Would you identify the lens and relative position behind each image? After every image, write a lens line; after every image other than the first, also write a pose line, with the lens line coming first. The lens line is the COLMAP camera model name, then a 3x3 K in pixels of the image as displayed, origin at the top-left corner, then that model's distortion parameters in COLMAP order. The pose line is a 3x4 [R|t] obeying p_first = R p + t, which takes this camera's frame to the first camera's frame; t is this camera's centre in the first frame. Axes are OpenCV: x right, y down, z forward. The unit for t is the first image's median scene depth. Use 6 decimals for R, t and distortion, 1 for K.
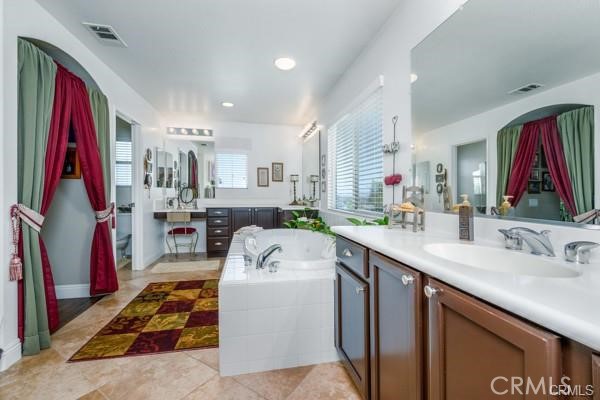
lens RADIAL K [[258.9, 0, 299.2], [0, 258.9, 196.7], [0, 0, 1]] dist [-0.016322, 0.002120]
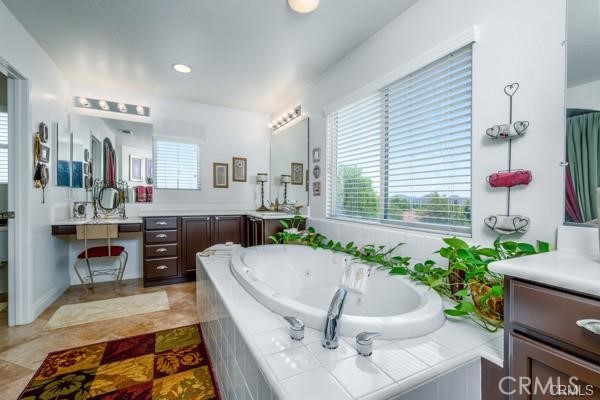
lens RADIAL K [[258.9, 0, 300.8], [0, 258.9, 200.3], [0, 0, 1]] dist [-0.016322, 0.002120]
pose [[0.960678, 0.003142, 0.277649, -0.153510], [-0.004144, 0.999987, 0.003022, -0.005213], [-0.277635, -0.004053, 0.960678, 0.231352]]
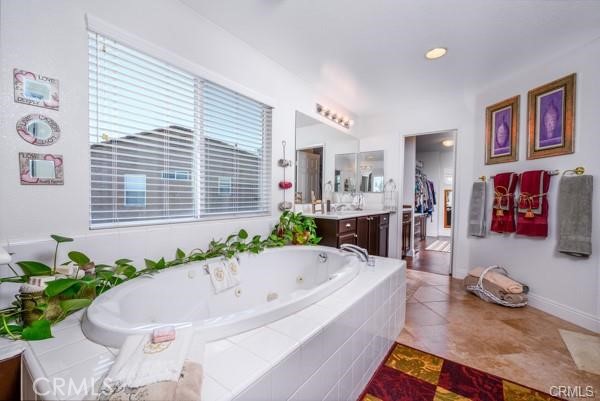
lens RADIAL K [[259.0, 0, 299.2], [0, 259.0, 194.2], [0, 0, 1]] dist [-0.003845, -0.000508]
pose [[-0.671691, -0.023500, 0.740458, -0.346431], [-0.018889, 0.999715, 0.014593, -0.017265], [-0.740590, -0.004185, -0.671944, 0.862728]]
